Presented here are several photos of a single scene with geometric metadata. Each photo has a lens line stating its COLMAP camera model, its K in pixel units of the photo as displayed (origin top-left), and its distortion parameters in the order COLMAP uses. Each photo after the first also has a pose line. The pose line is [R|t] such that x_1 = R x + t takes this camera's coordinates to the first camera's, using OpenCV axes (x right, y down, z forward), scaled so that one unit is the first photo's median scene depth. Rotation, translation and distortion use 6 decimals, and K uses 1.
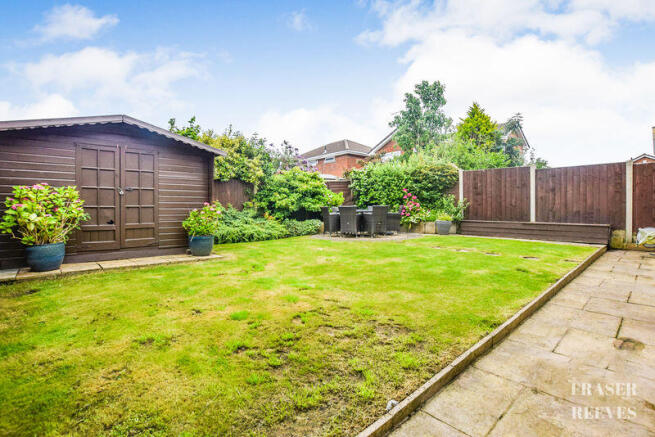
lens RADIAL K [[303.8, 0, 328.4], [0, 303.8, 214.7], [0, 0, 1]] dist [-0.001489, -0.000142]
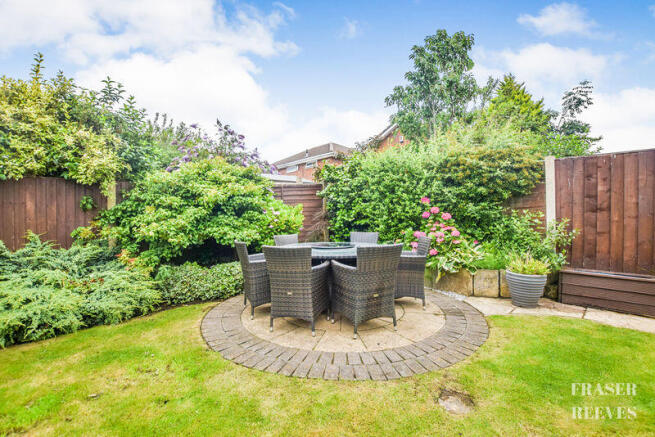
lens RADIAL K [[303.8, 0, 328.4], [0, 303.8, 214.7], [0, 0, 1]] dist [-0.001489, -0.000142]
pose [[0.999548, -0.001174, 0.030027, 0.080263], [0.002189, 0.999427, -0.033779, -0.041508], [-0.029970, 0.033830, 0.998978, 0.510534]]
